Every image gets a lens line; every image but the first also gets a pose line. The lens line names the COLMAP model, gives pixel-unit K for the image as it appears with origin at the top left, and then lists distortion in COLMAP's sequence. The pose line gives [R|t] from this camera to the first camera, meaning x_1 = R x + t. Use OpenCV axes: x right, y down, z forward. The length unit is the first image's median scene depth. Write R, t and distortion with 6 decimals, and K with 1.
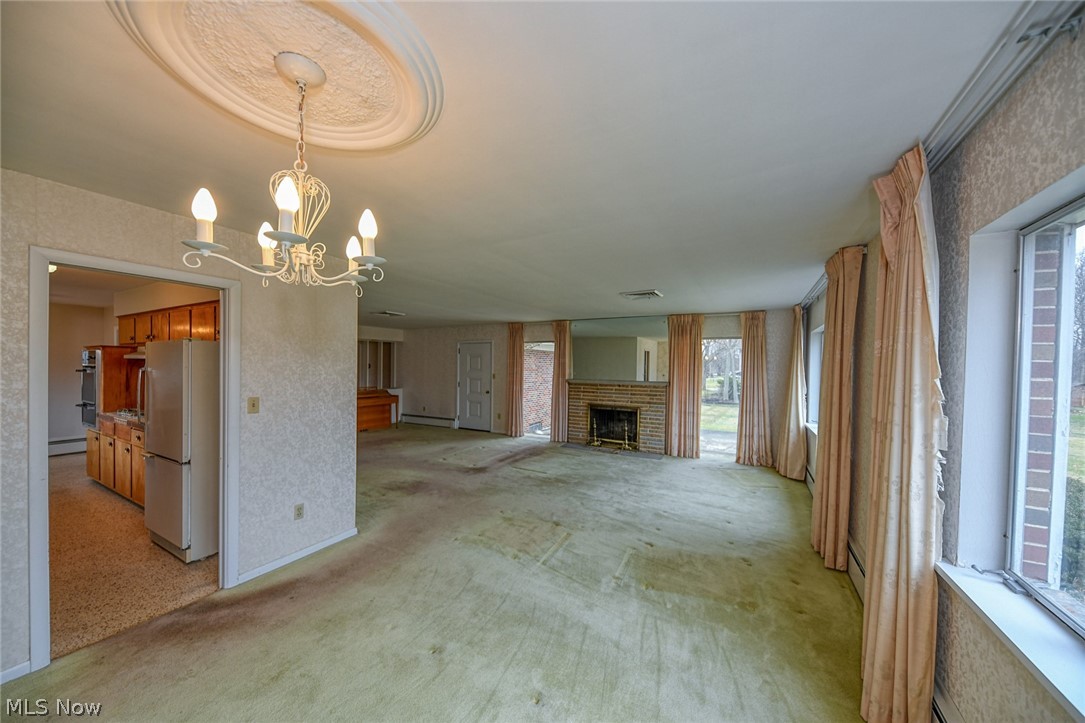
lens RADIAL K [[383.7, 0, 539.6], [0, 383.7, 368.2], [0, 0, 1]] dist [0.006987, -0.004261]
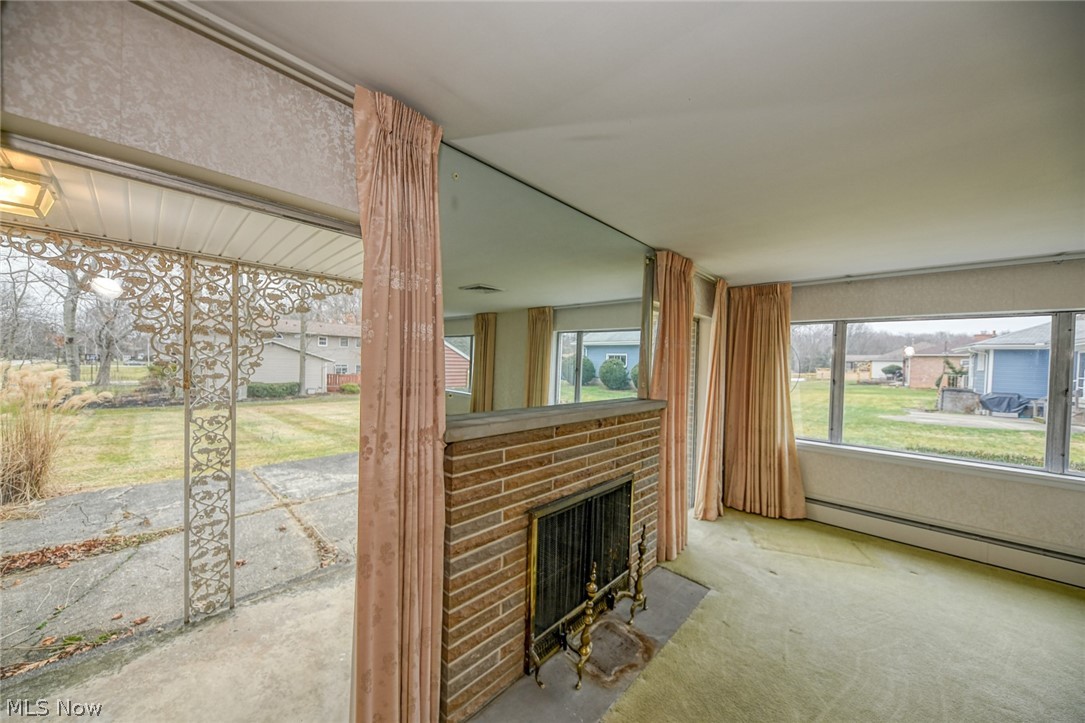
lens RADIAL K [[383.7, 0, 547.3], [0, 383.7, 369.2], [0, 0, 1]] dist [0.006987, -0.004261]
pose [[0.233662, -0.025502, 0.971983, -0.133716], [-0.015689, 0.999427, 0.029994, -0.010468], [-0.972191, -0.022258, 0.233128, 1.099769]]
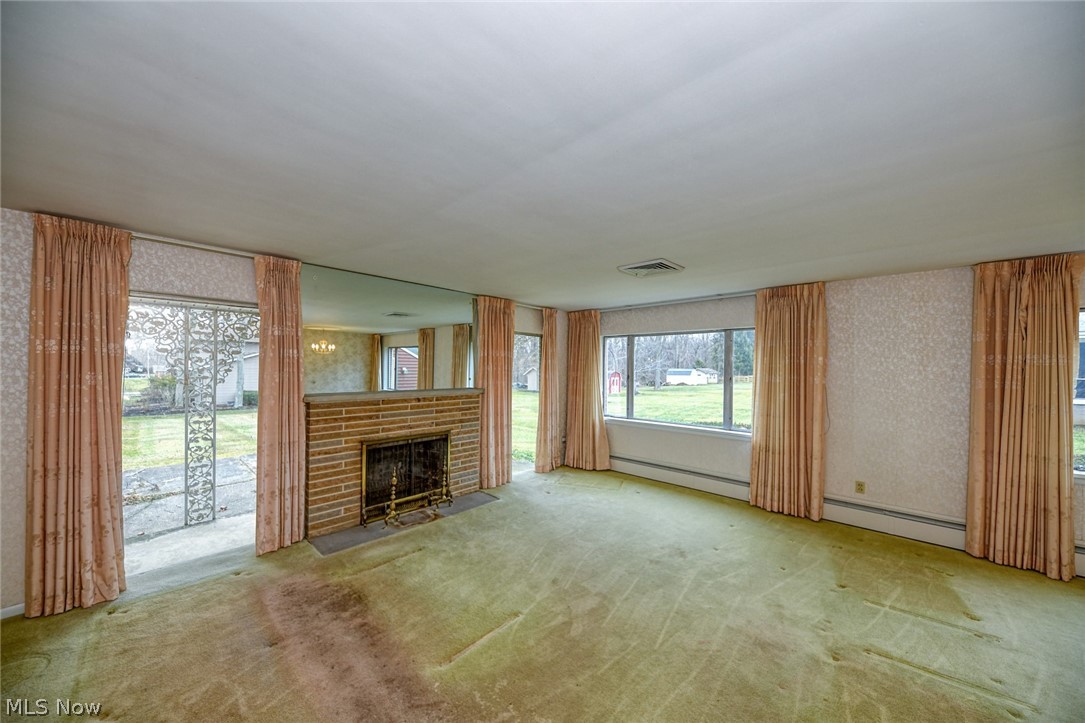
lens RADIAL K [[383.7, 0, 547.7], [0, 383.7, 368.1], [0, 0, 1]] dist [0.006987, -0.004261]
pose [[0.231341, -0.012487, 0.972792, -0.353493], [0.000895, 0.999920, 0.012623, -0.010048], [-0.972872, -0.002050, 0.231334, 0.767628]]
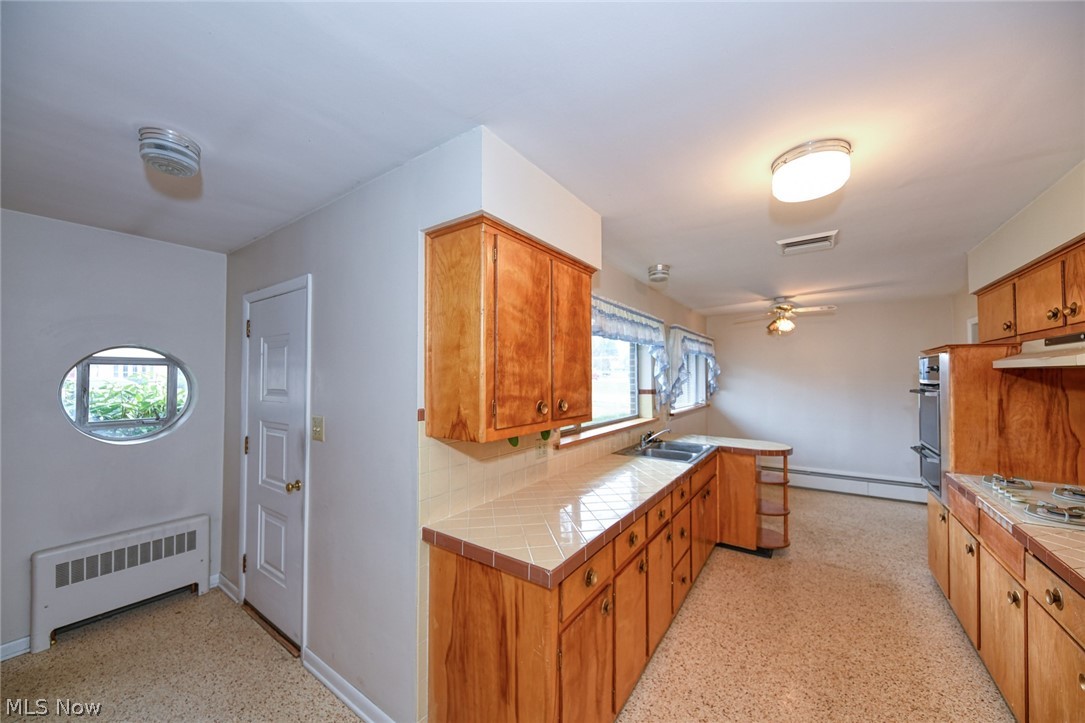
lens RADIAL K [[383.7, 0, 549.3], [0, 383.7, 370.9], [0, 0, 1]] dist [0.006987, -0.004261]
pose [[-0.090626, -0.027701, -0.995500, -0.422844], [-0.006703, 0.999607, -0.027205, -0.004156], [0.995862, 0.004208, -0.090776, 0.375509]]
